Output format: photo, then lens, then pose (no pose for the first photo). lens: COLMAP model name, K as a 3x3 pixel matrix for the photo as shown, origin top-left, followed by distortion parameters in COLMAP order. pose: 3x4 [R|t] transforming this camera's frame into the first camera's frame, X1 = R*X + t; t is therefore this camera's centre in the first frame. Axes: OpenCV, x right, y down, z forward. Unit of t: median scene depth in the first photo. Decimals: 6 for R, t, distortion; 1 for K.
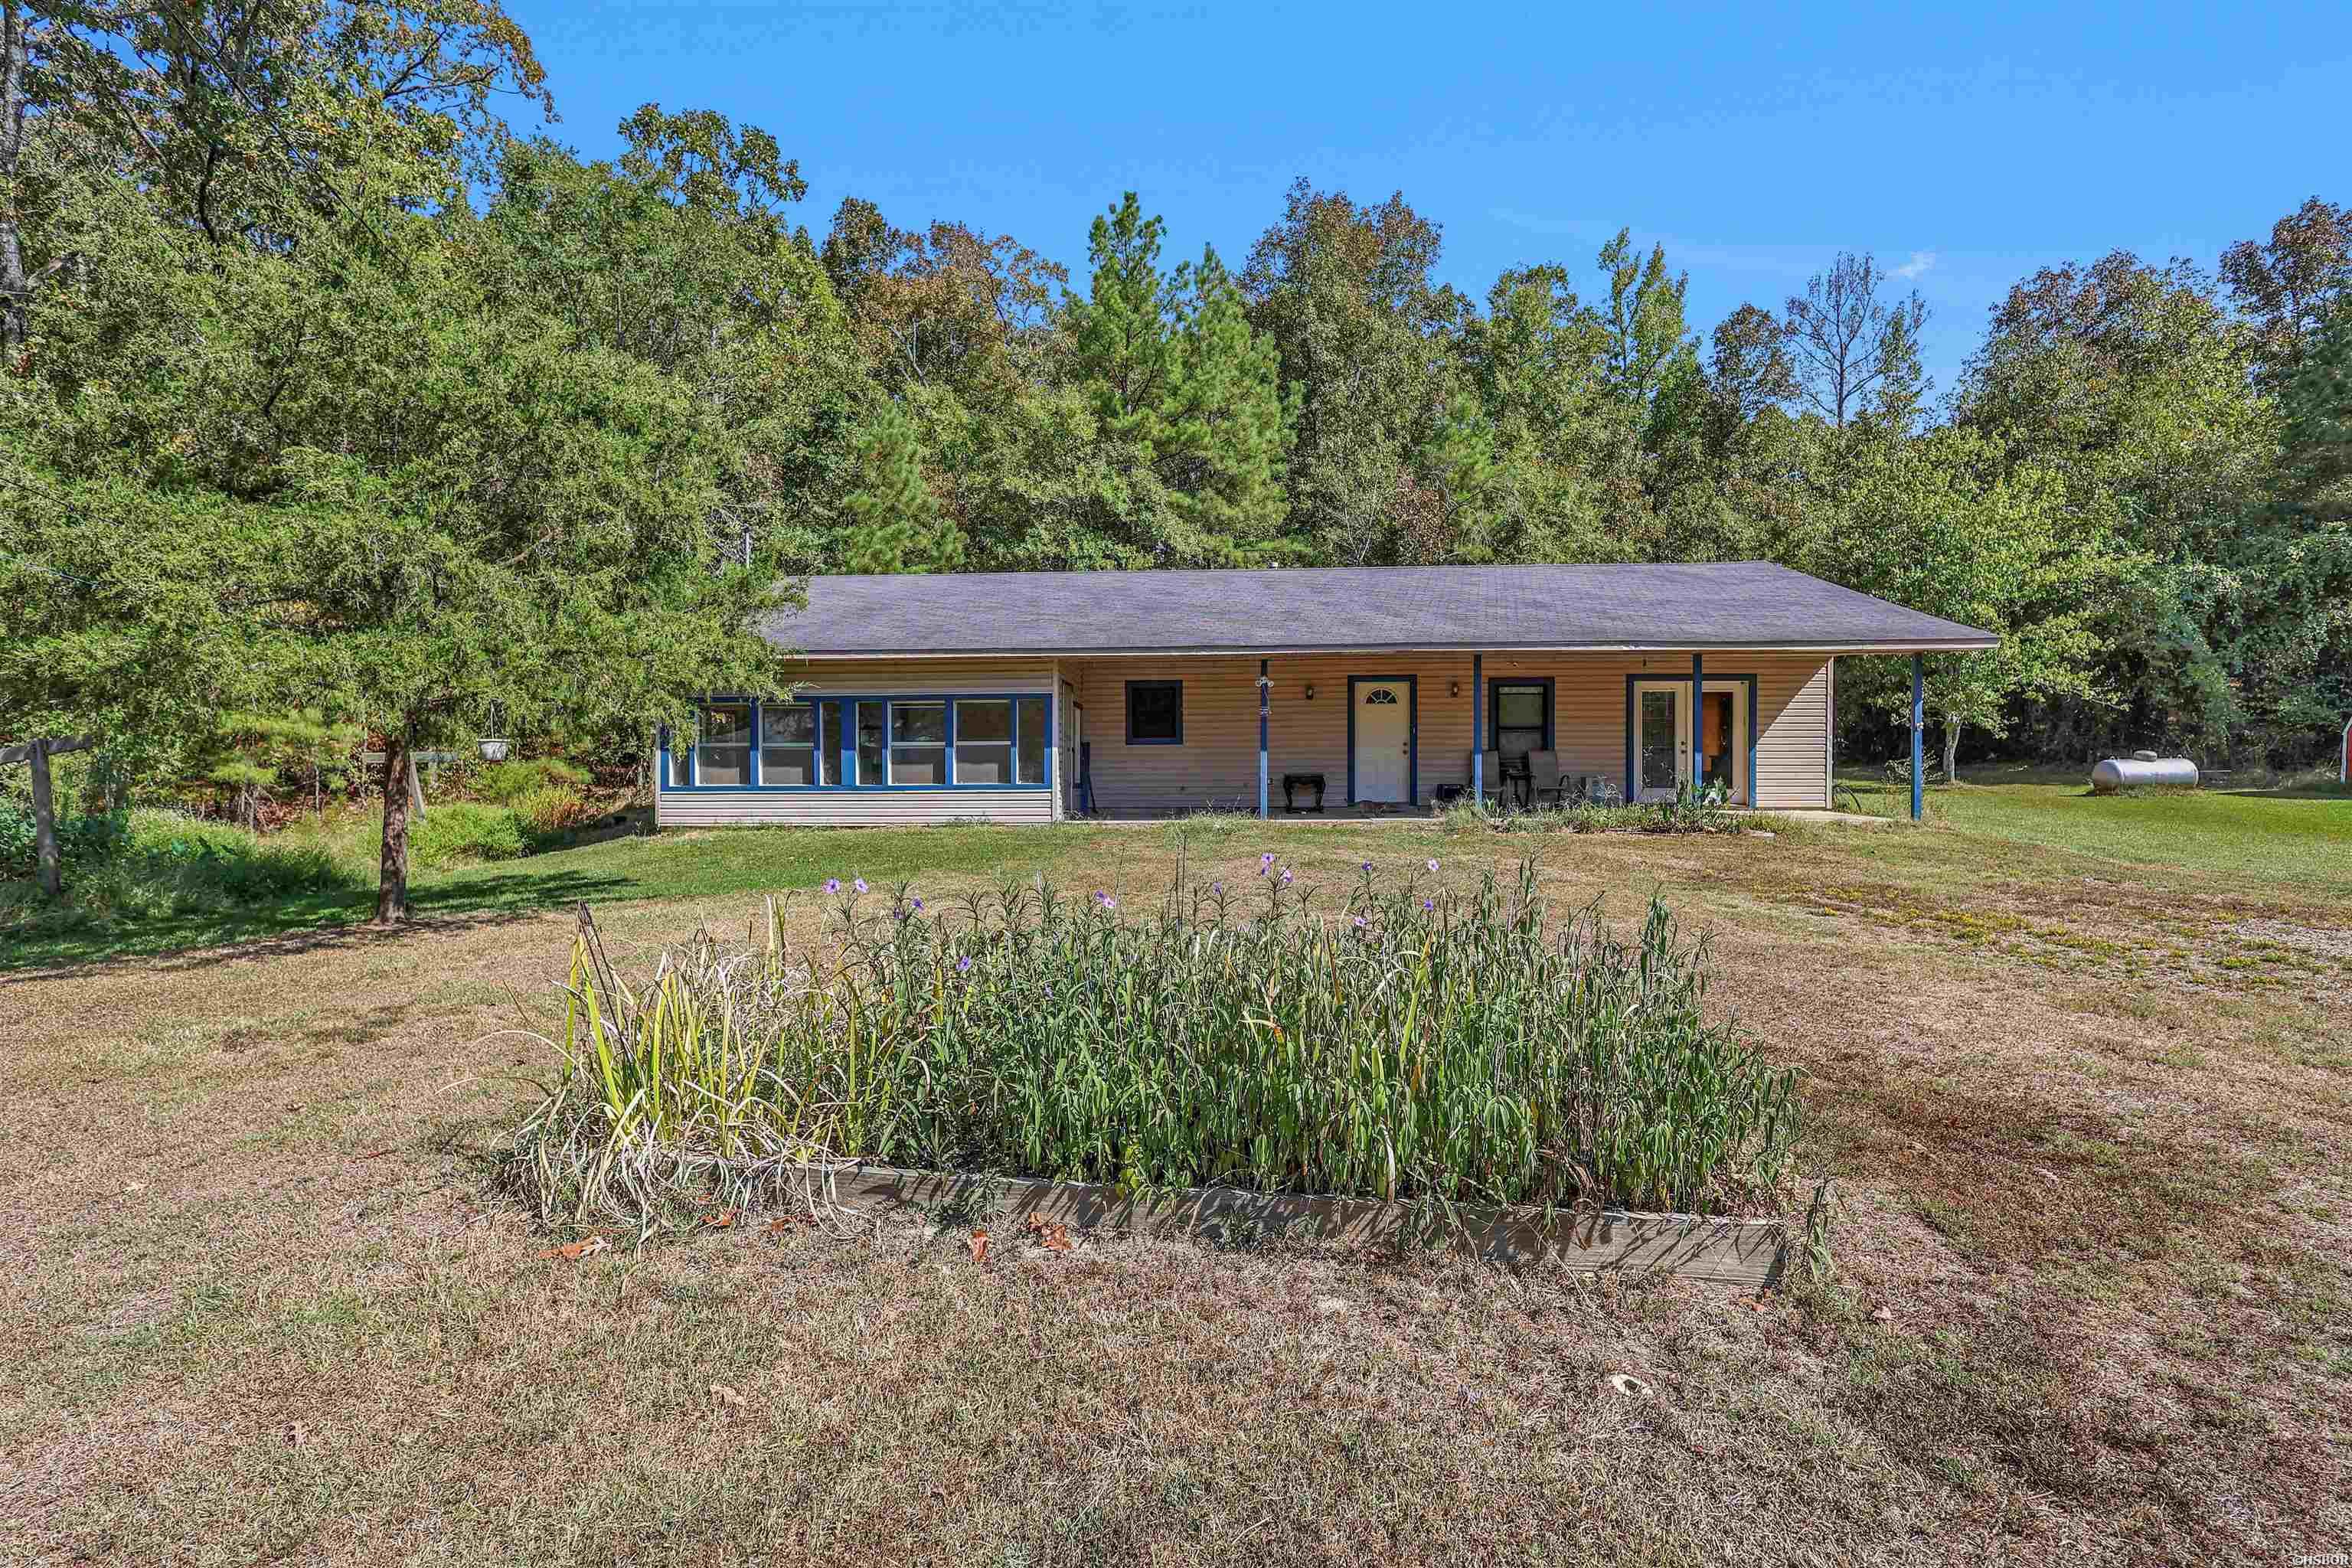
lens RADIAL K [[1074.4, 0, 1176.0], [0, 1074.4, 784.0], [0, 0, 1]] dist [-0.000940, 0.000631]
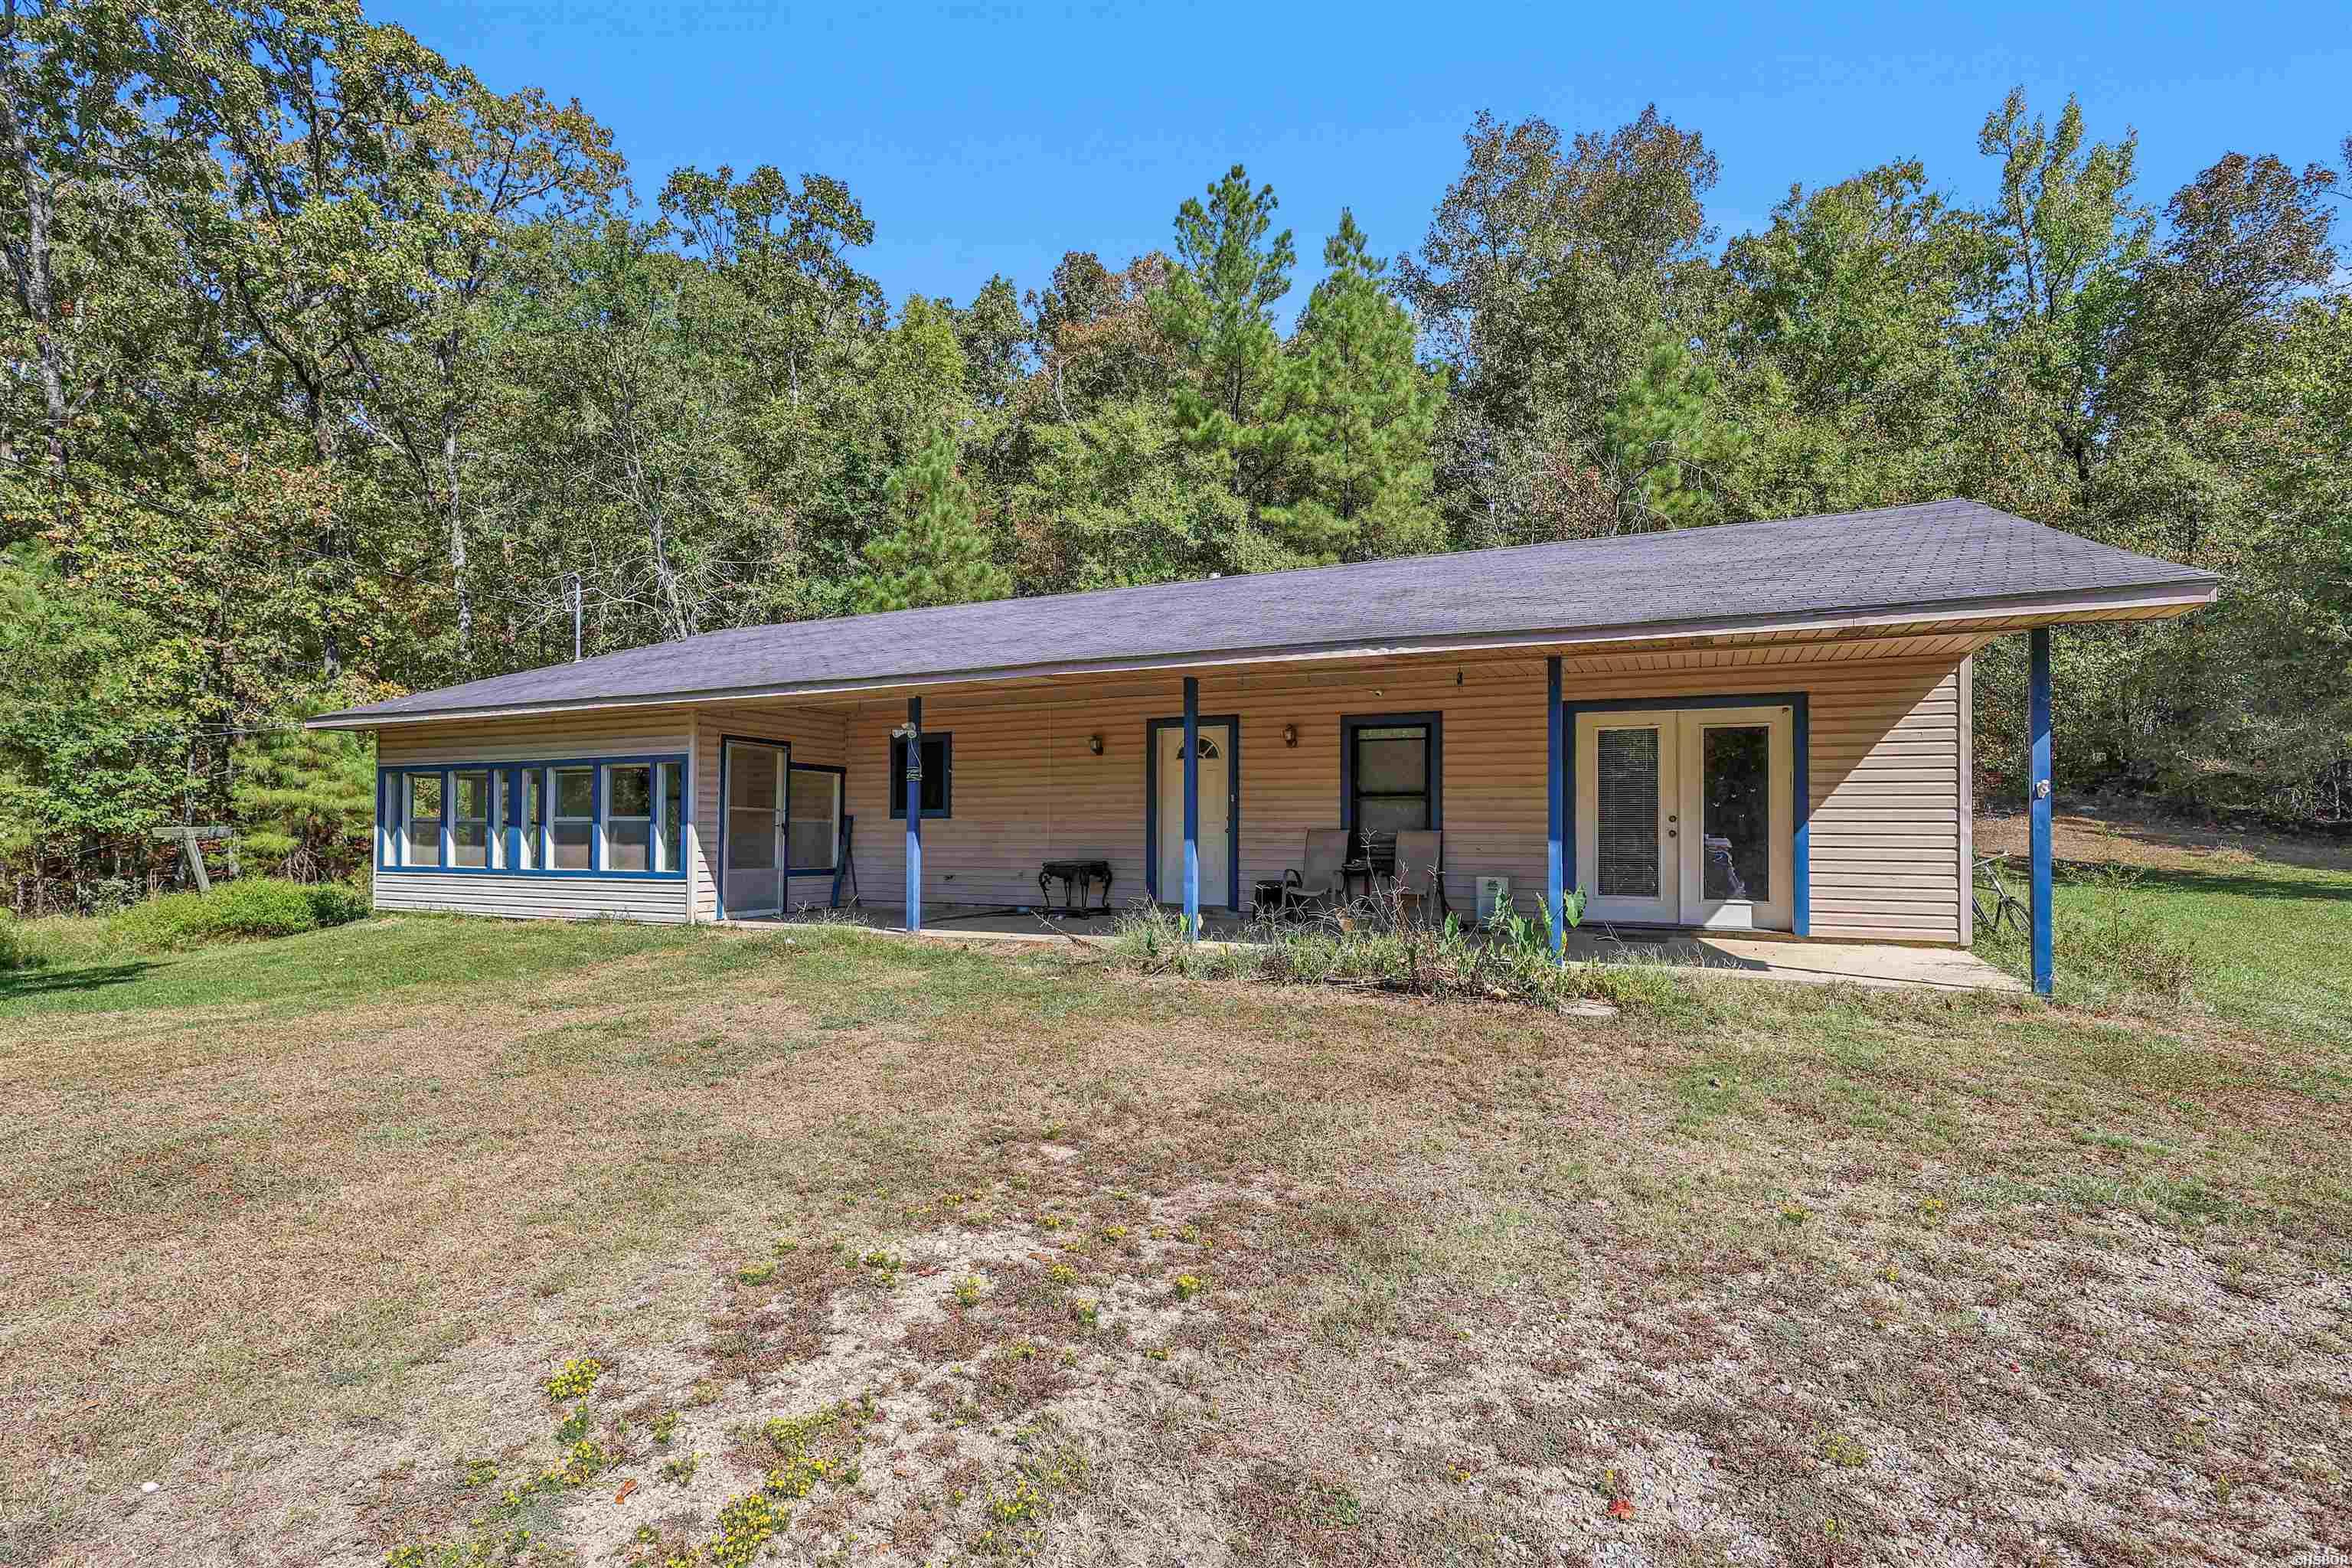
lens RADIAL K [[1069.5, 0, 1172.2], [0, 1069.5, 819.2], [0, 0, 1]] dist [0.000289, 0.000572]
pose [[0.931939, 0.002215, -0.362609, 0.419660], [-0.008315, 0.999849, -0.015261, -0.025741], [0.362520, 0.017237, 0.931817, 0.361625]]
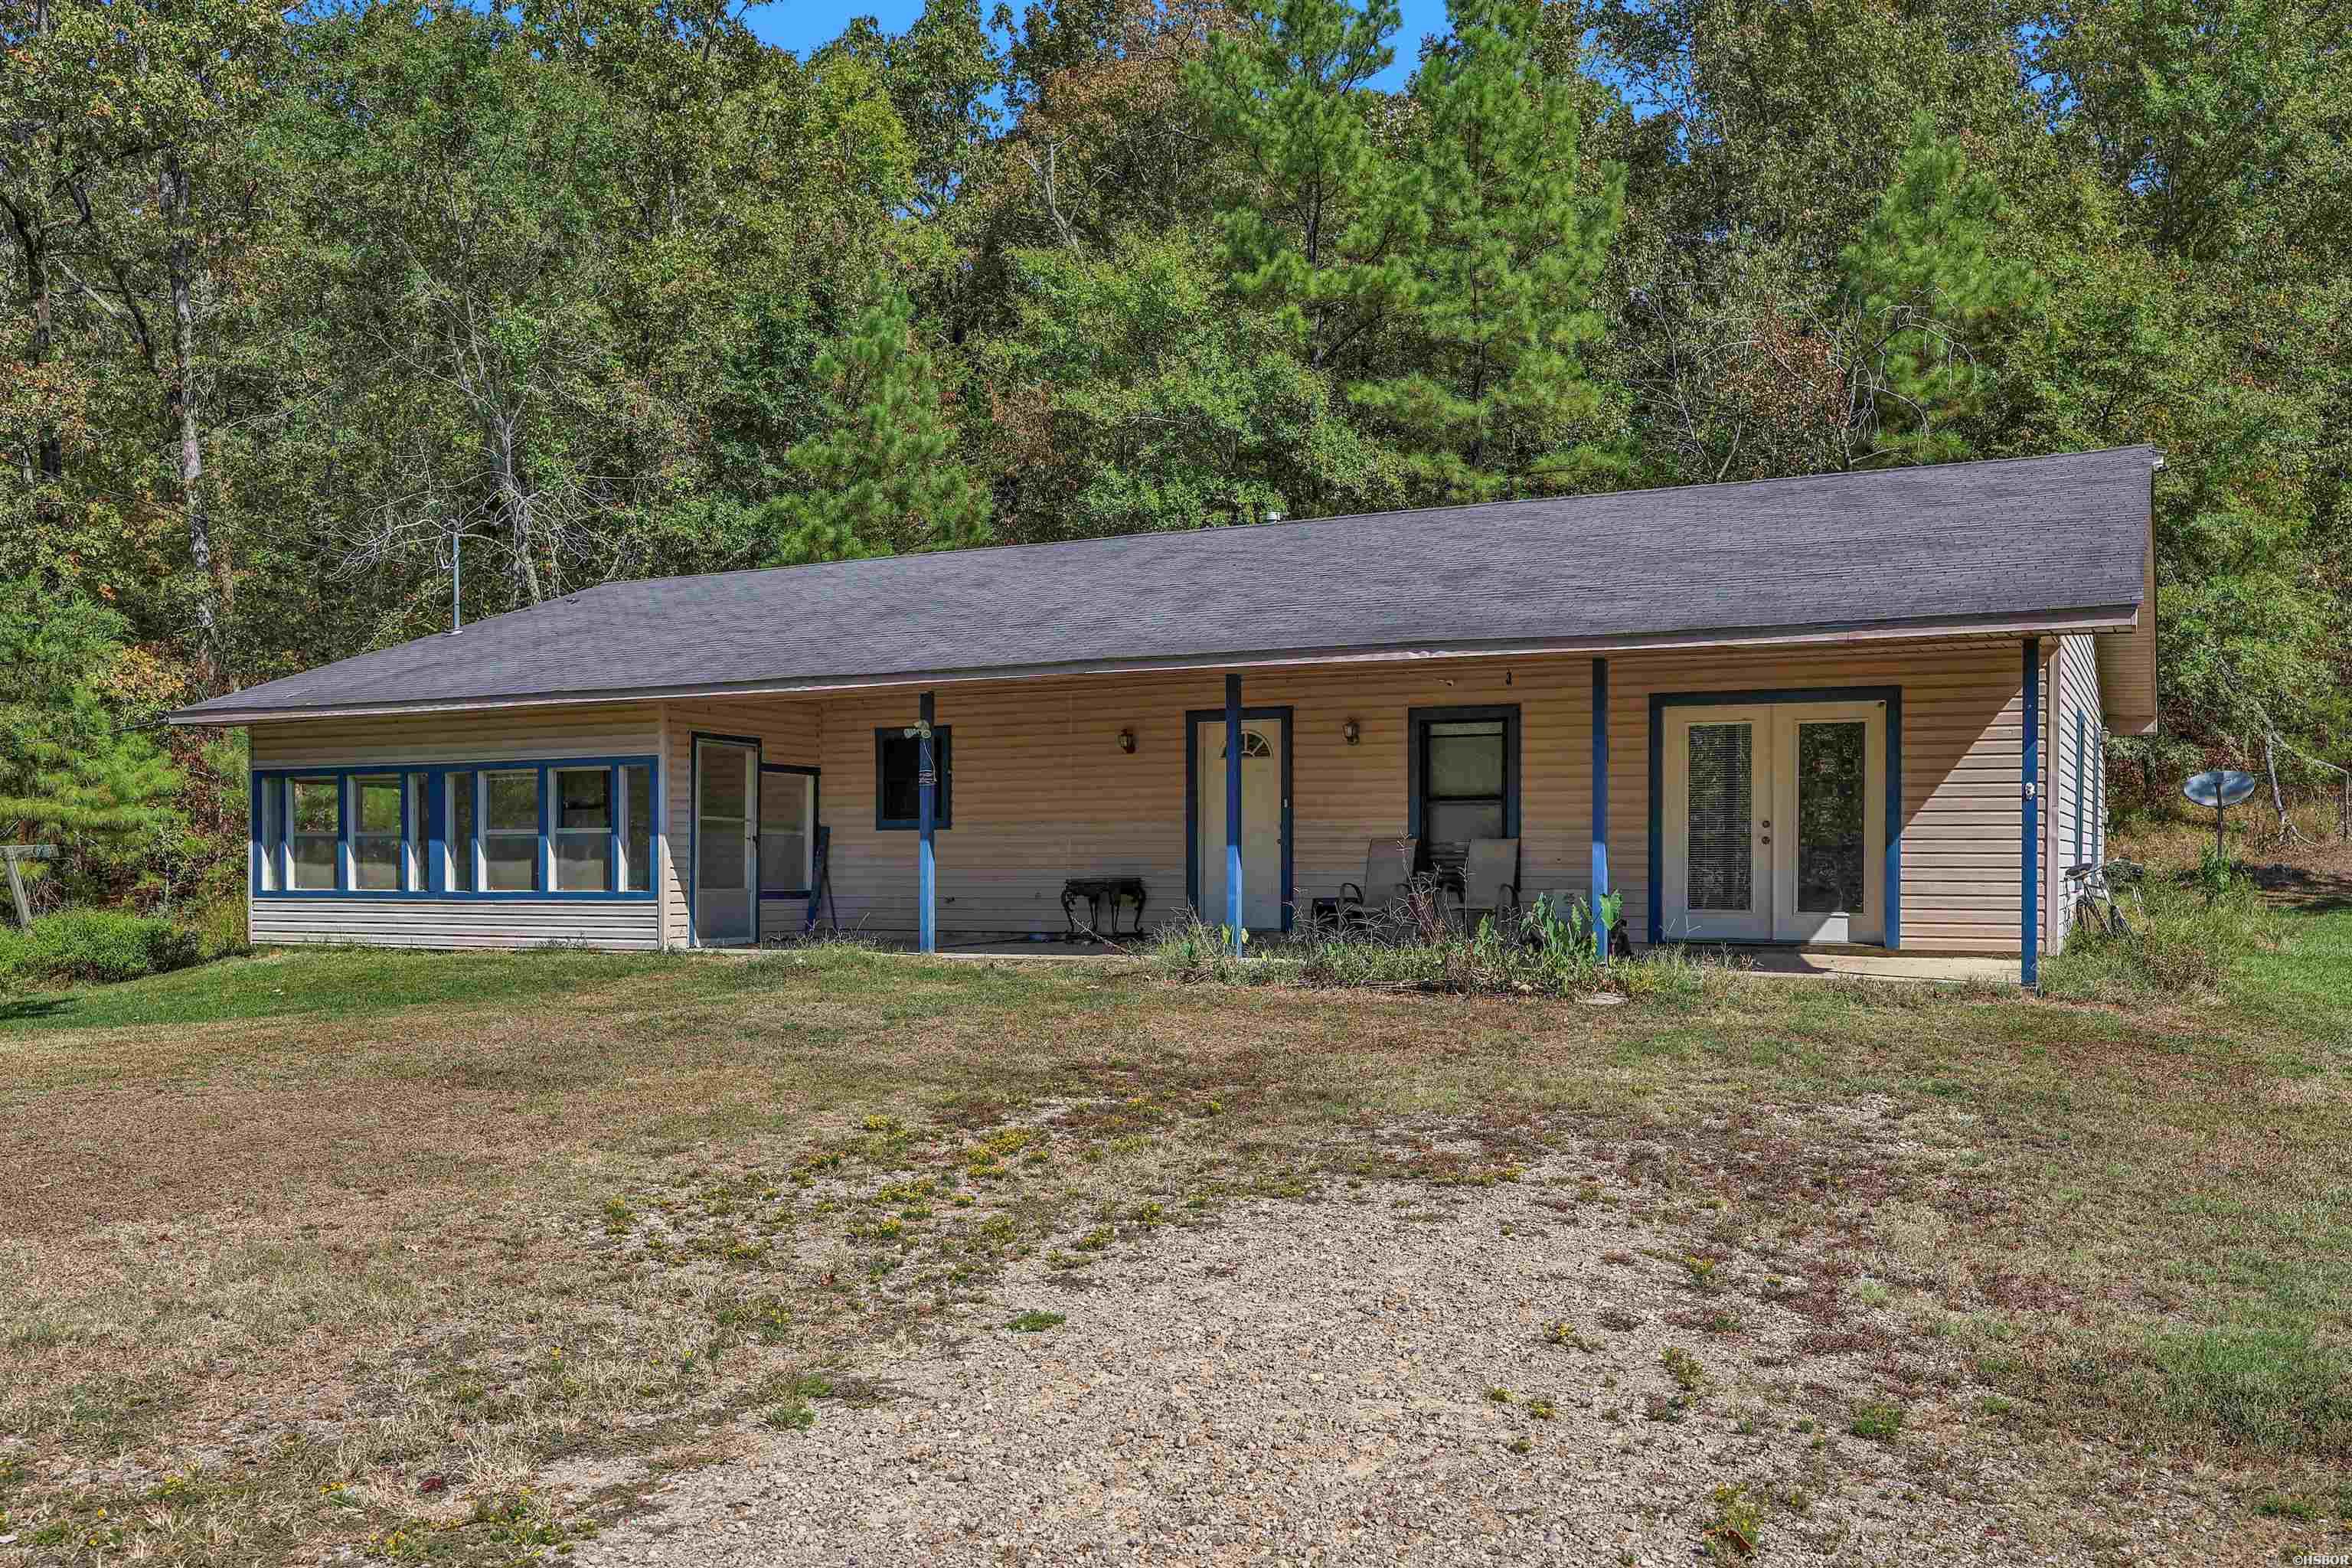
lens RADIAL K [[1855.8, 0, 1176.5], [0, 1855.8, 871.5], [0, 0, 1]] dist [-0.008466, -0.003802]
pose [[0.920928, 0.004789, -0.389704, 0.545319], [-0.004825, 0.999988, 0.000885, -0.013570], [0.389703, 0.001065, 0.920940, 0.060106]]
